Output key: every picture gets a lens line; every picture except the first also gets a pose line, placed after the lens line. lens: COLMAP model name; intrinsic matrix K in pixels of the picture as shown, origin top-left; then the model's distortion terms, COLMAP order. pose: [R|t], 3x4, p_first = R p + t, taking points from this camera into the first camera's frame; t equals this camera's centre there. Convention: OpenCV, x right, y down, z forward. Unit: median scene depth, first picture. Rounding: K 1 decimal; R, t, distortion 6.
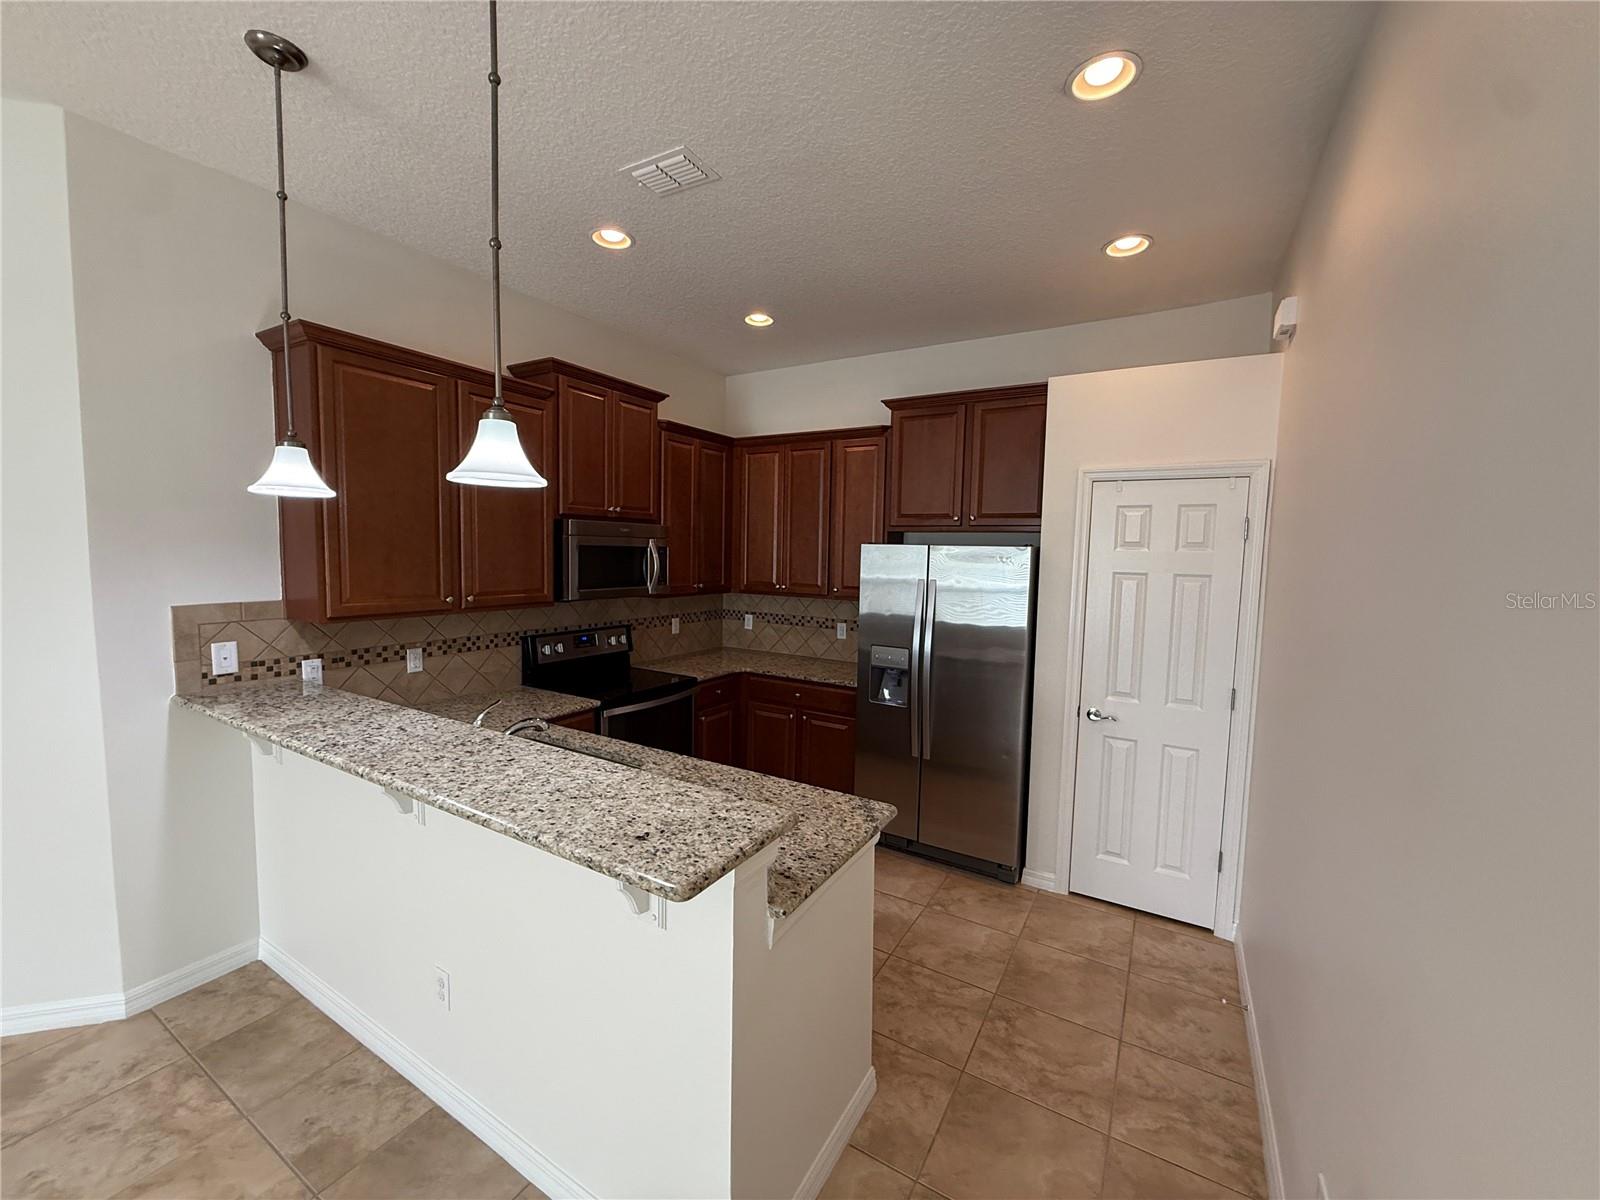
lens RADIAL K [[635.2, 0, 794.4], [0, 635.2, 599.1], [0, 0, 1]] dist [0.001337, 0.000175]
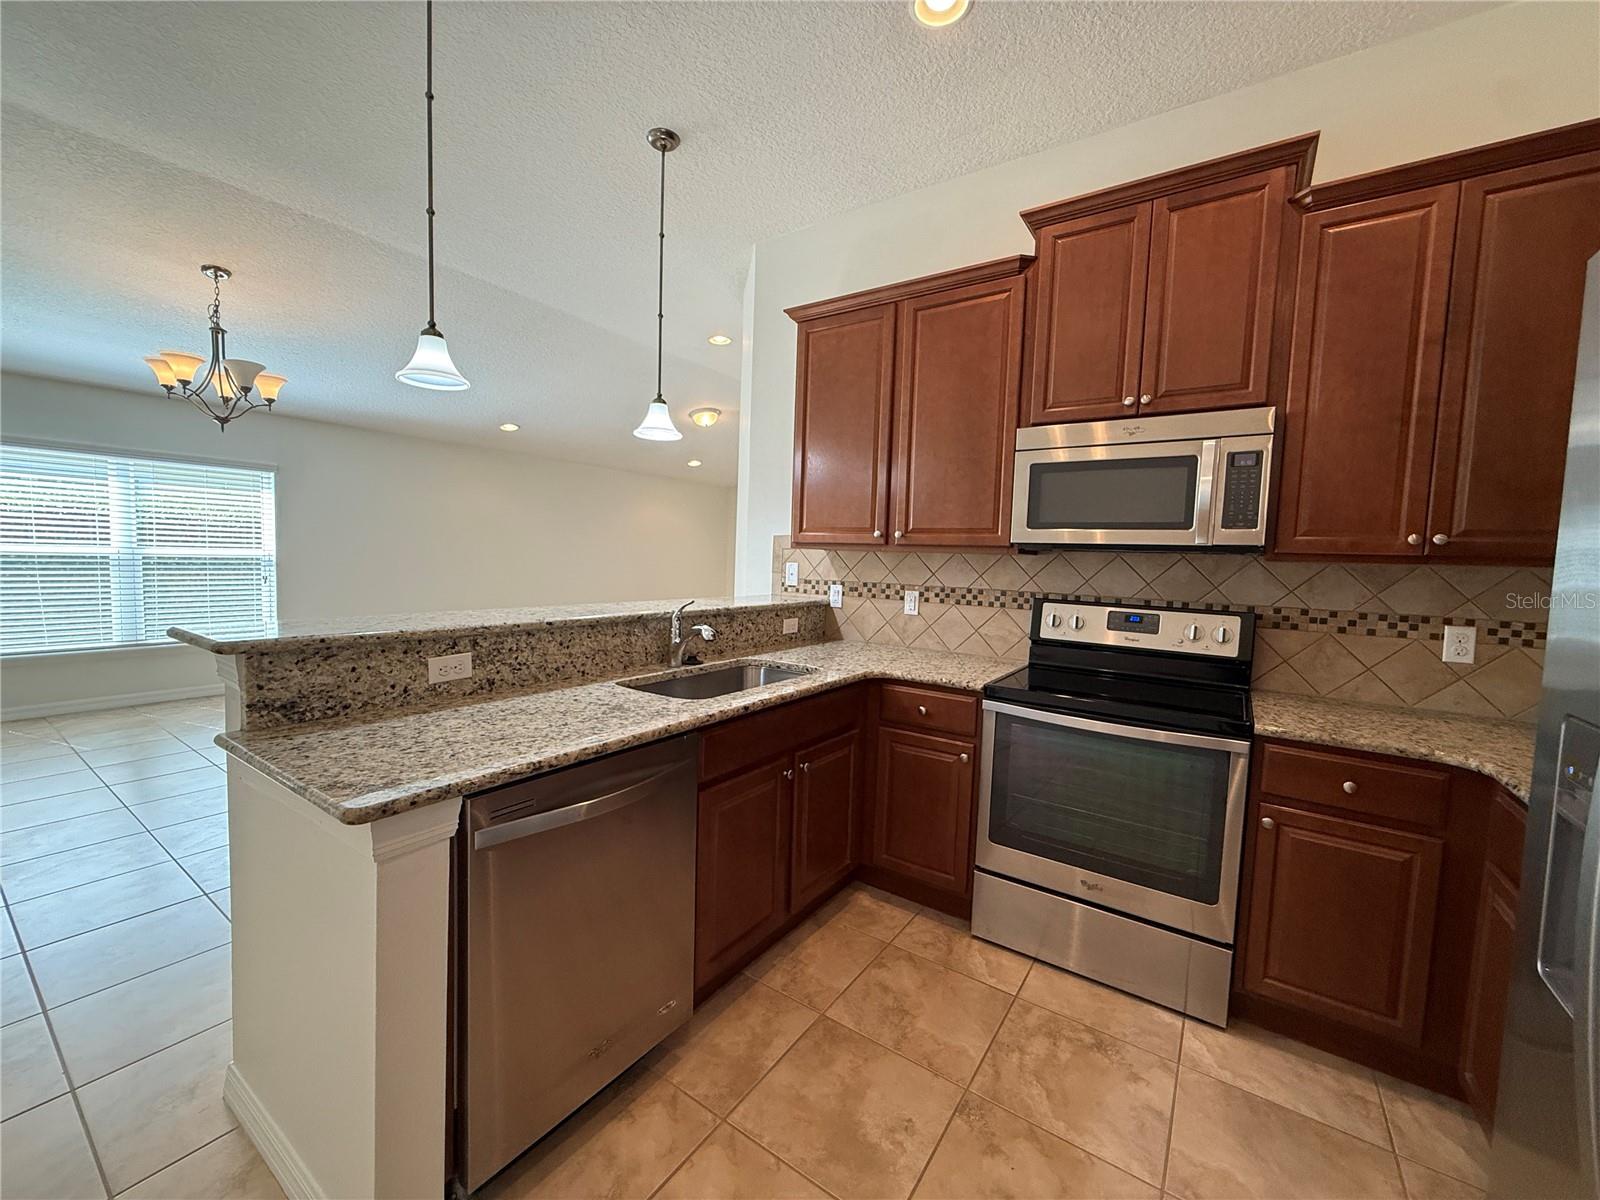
lens RADIAL K [[634.9, 0, 795.0], [0, 634.9, 600.3], [0, 0, 1]] dist [0.000112, -0.000316]
pose [[-0.064454, 0.046191, -0.996851, 0.395298], [-0.110715, 0.992430, 0.053145, 0.057736], [0.991760, 0.113792, -0.058852, 0.843953]]
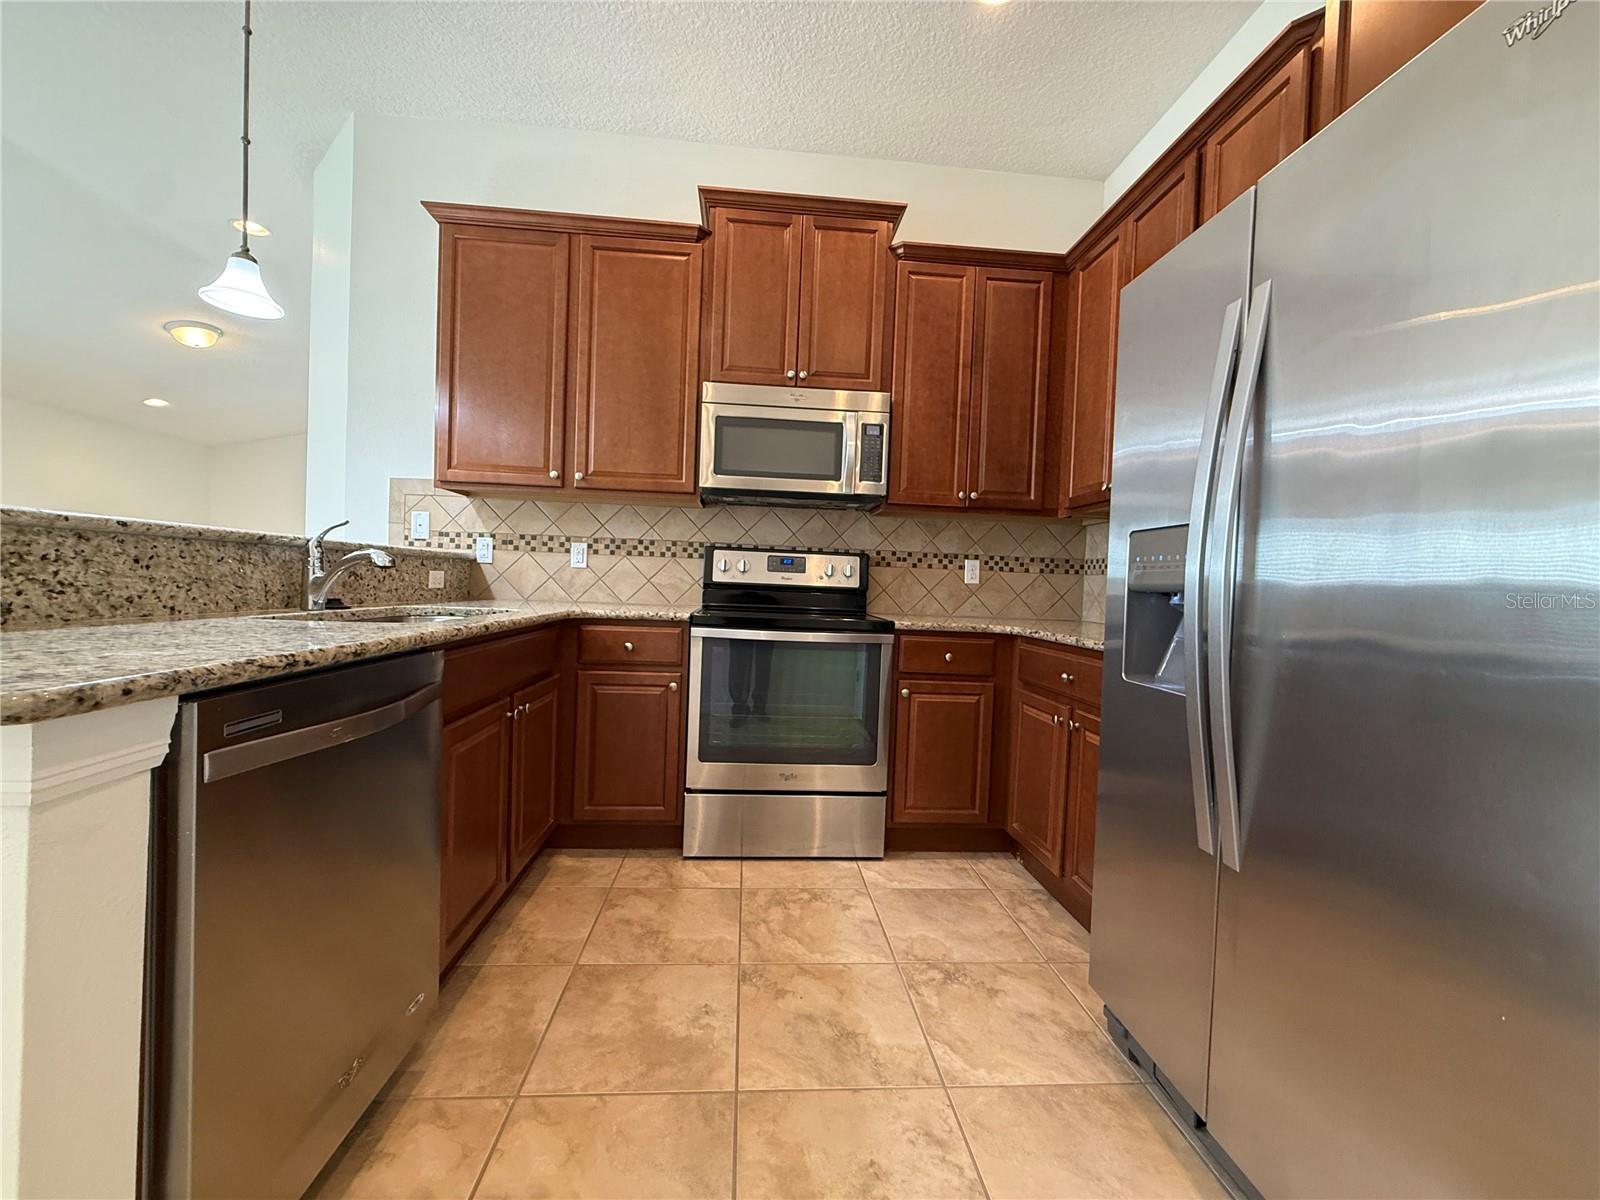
lens RADIAL K [[635.2, 0, 794.4], [0, 635.2, 599.1], [0, 0, 1]] dist [0.001337, 0.000175]
pose [[0.577285, 0.021030, -0.816272, 0.362711], [-0.088386, 0.995404, -0.036864, 0.163028], [0.811745, 0.093428, 0.576491, 0.690296]]
